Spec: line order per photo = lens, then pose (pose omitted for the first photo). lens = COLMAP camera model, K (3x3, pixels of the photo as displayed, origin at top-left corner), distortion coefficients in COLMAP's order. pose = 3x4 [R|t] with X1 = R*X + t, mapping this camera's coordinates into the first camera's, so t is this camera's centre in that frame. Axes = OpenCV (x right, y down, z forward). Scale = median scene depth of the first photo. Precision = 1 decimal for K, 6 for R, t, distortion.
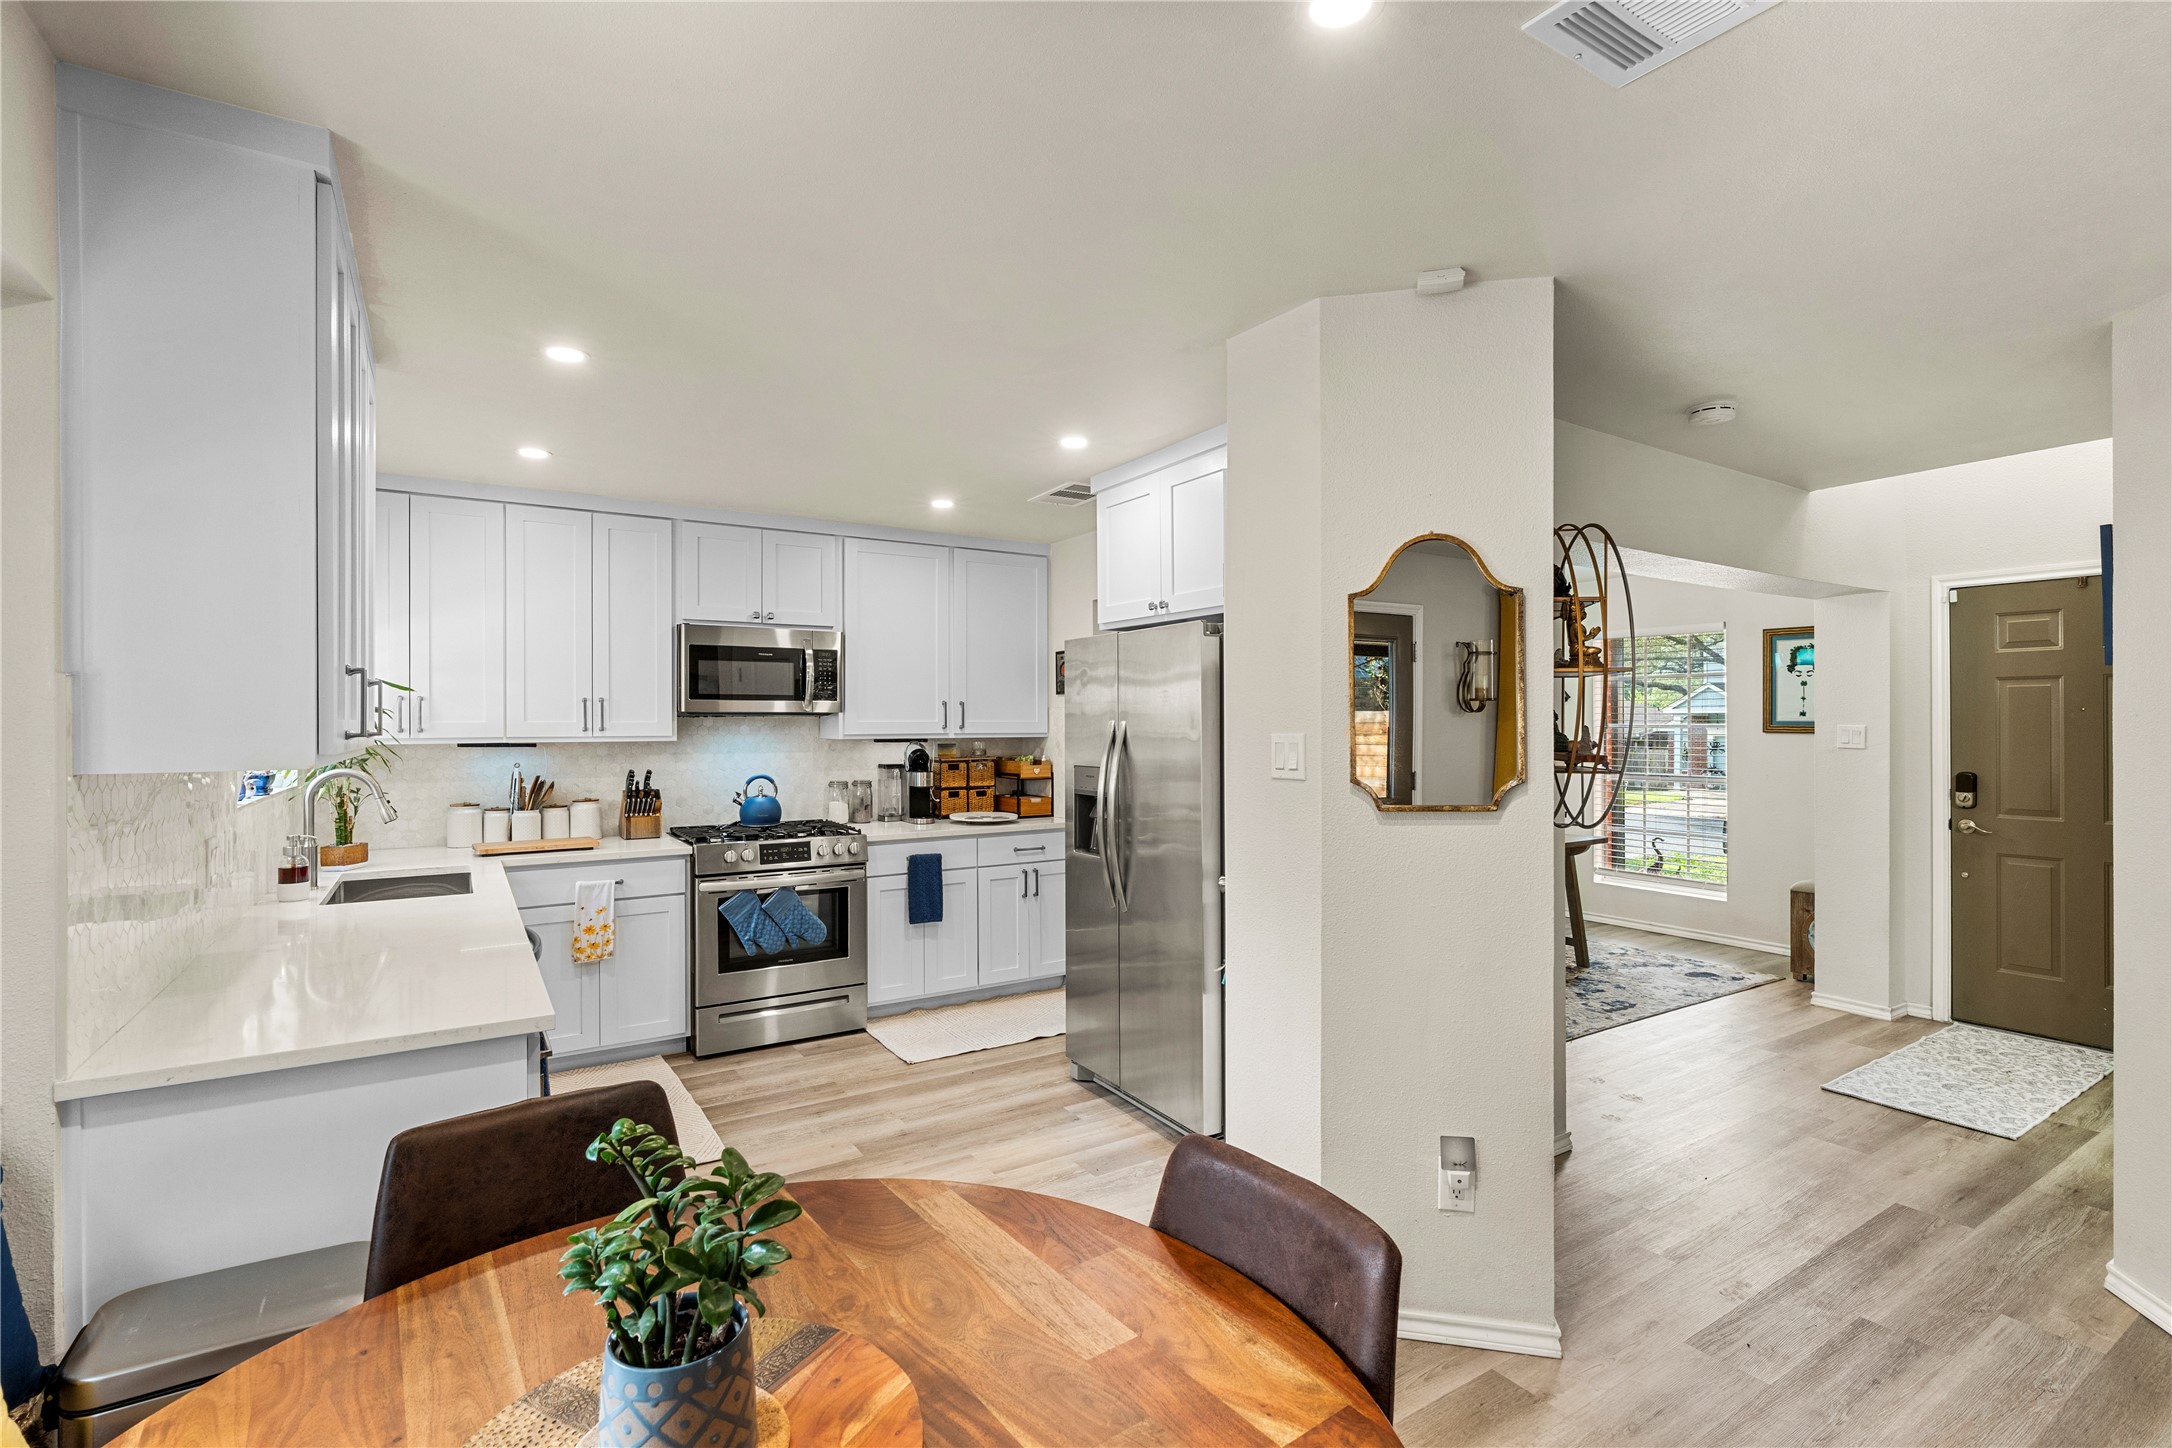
lens RADIAL K [[989.3, 0, 1083.6], [0, 989.3, 725.9], [0, 0, 1]] dist [-0.002162, 0.000413]
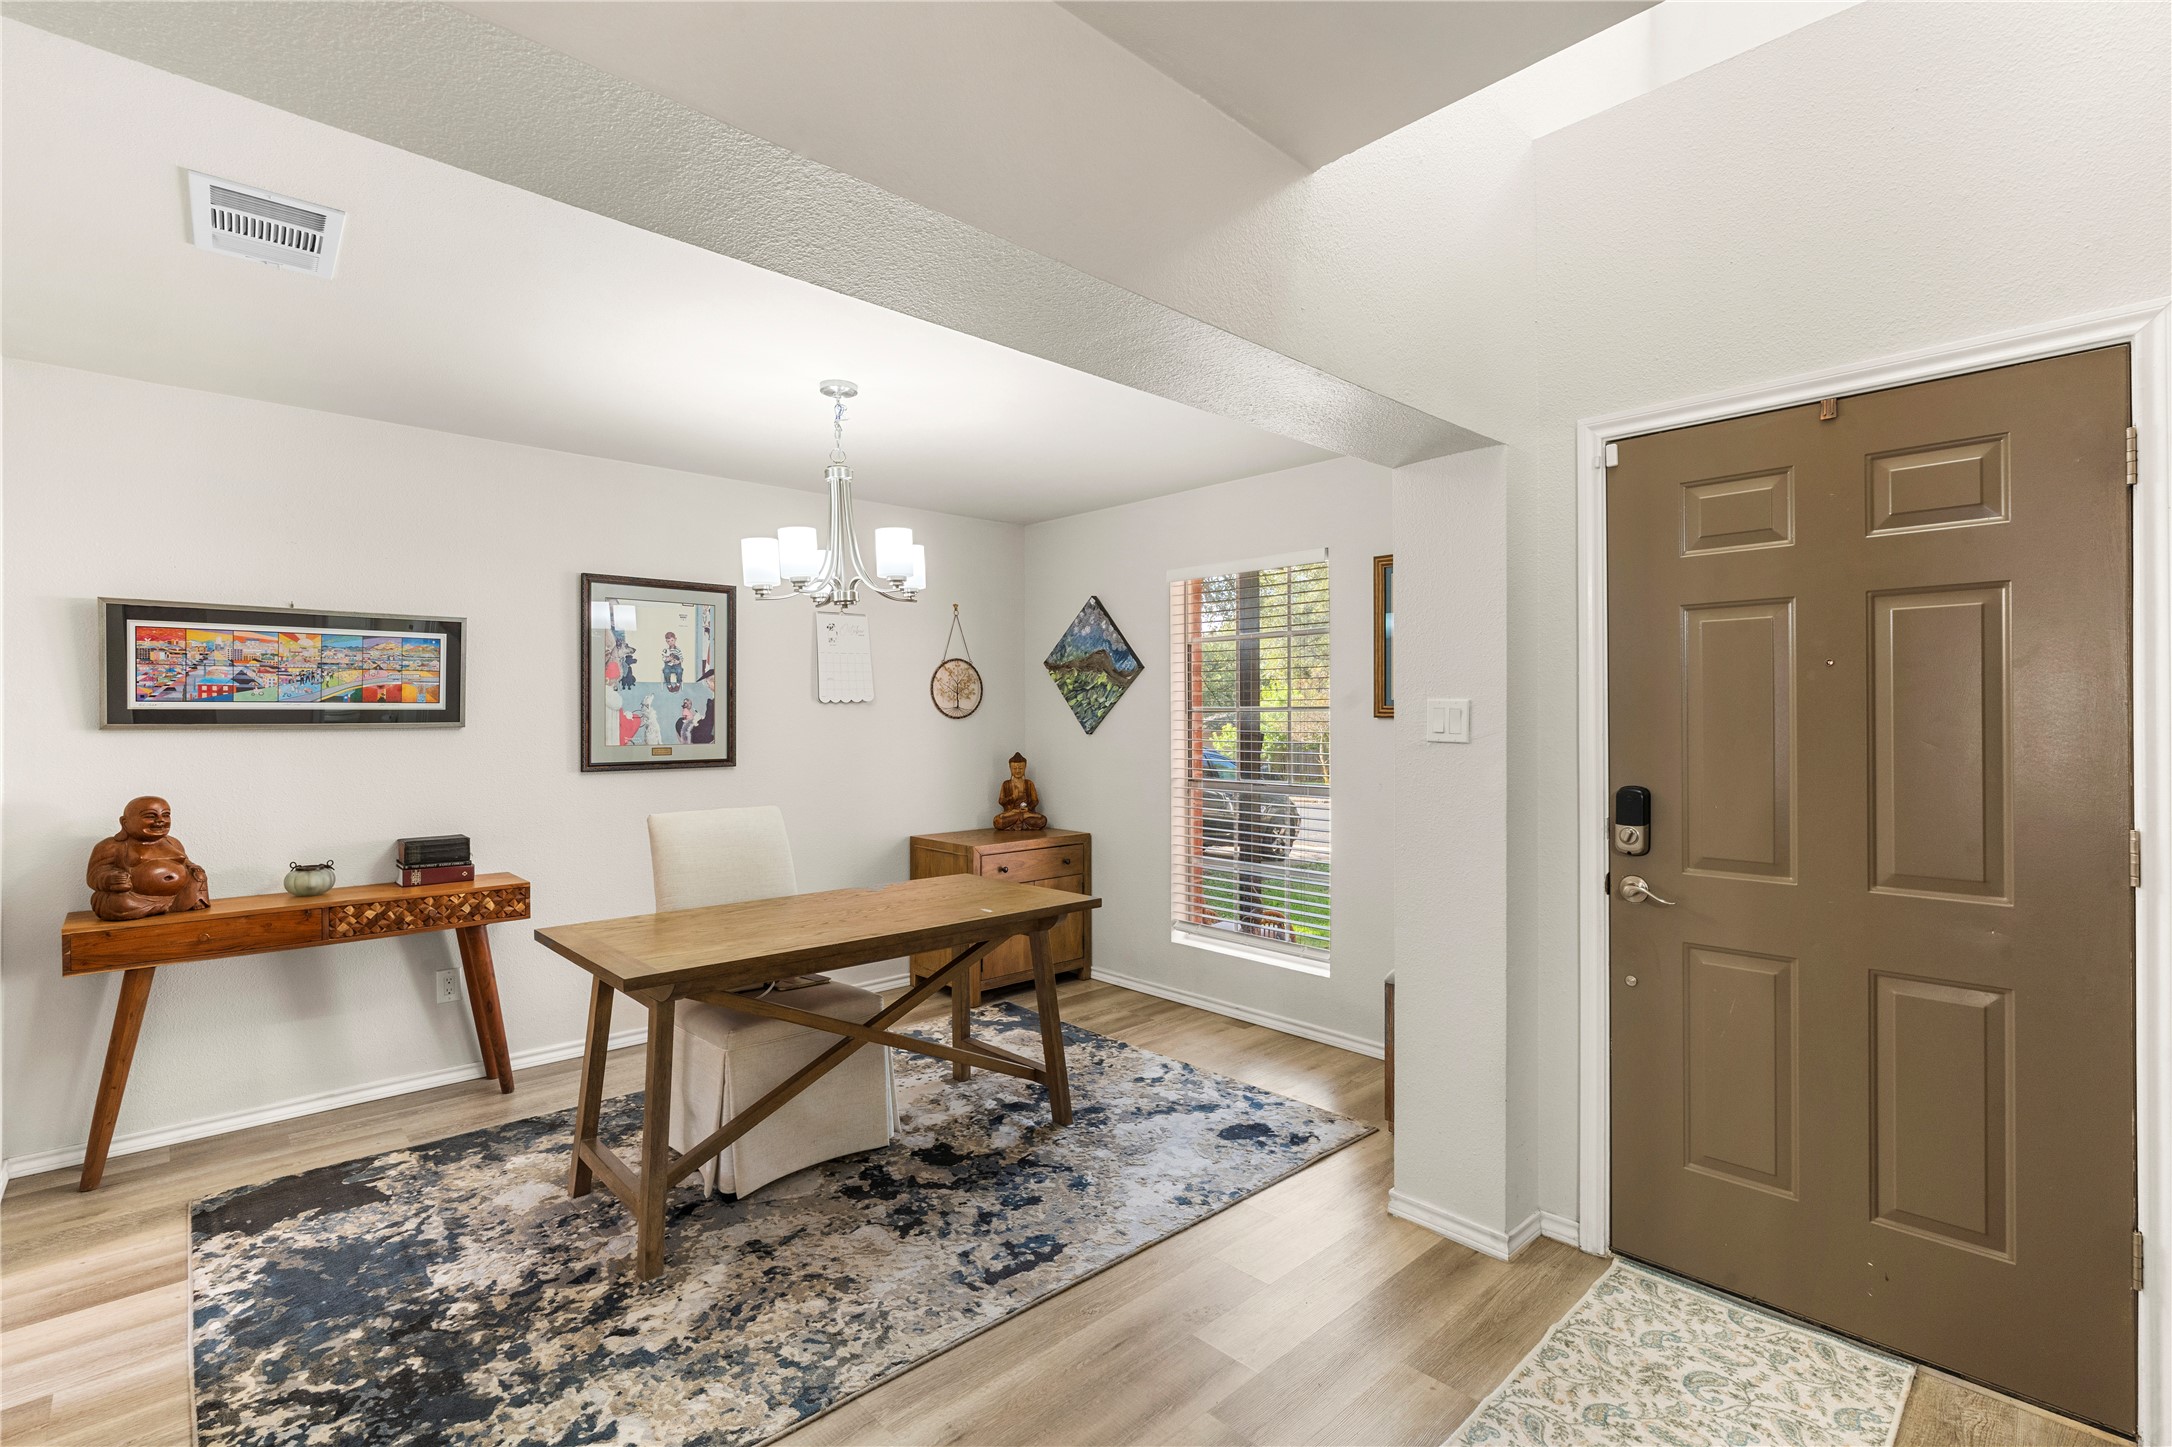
lens RADIAL K [[986.9, 0, 1075.5], [0, 986.9, 714.5], [0, 0, 1]] dist [-0.002692, -0.000643]
pose [[0.984607, 0.002909, 0.174759, 0.503005], [-0.001765, 0.999976, -0.006704, 0.012338], [-0.174775, 0.006292, 0.984588, 0.528025]]
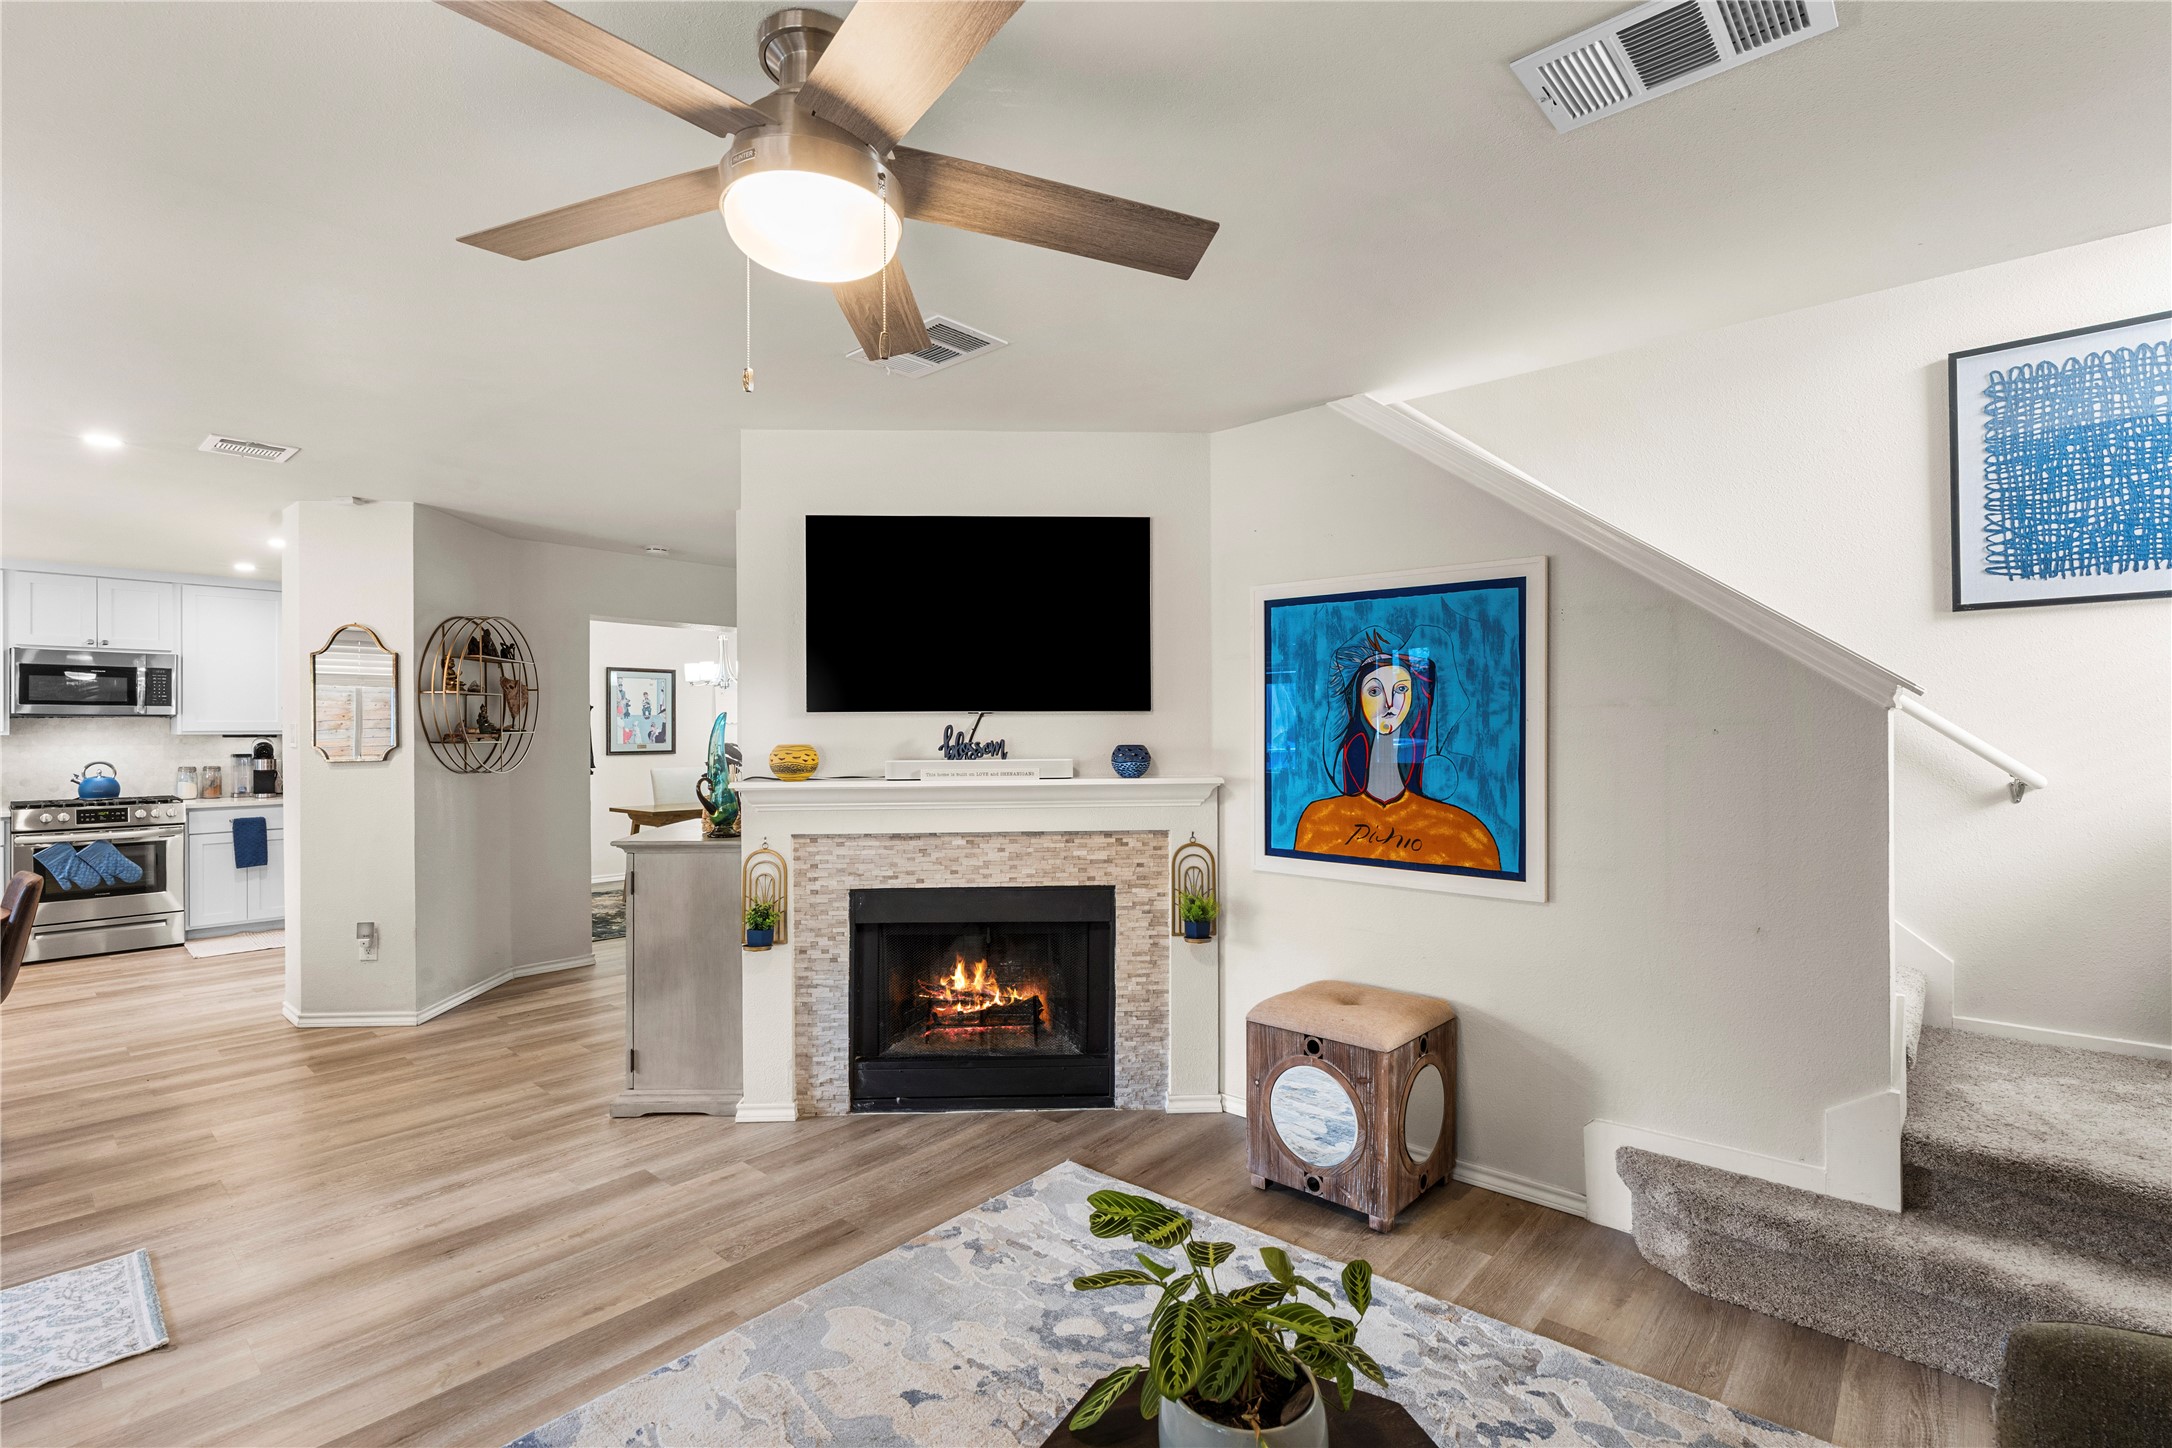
lens RADIAL K [[989.3, 0, 1083.6], [0, 989.3, 725.9], [0, 0, 1]] dist [-0.002162, 0.000413]
pose [[0.961687, 0.000248, 0.274151, 0.595266], [0.001116, 0.999988, -0.004822, 0.010064], [-0.274149, 0.004943, 0.961675, -0.655280]]
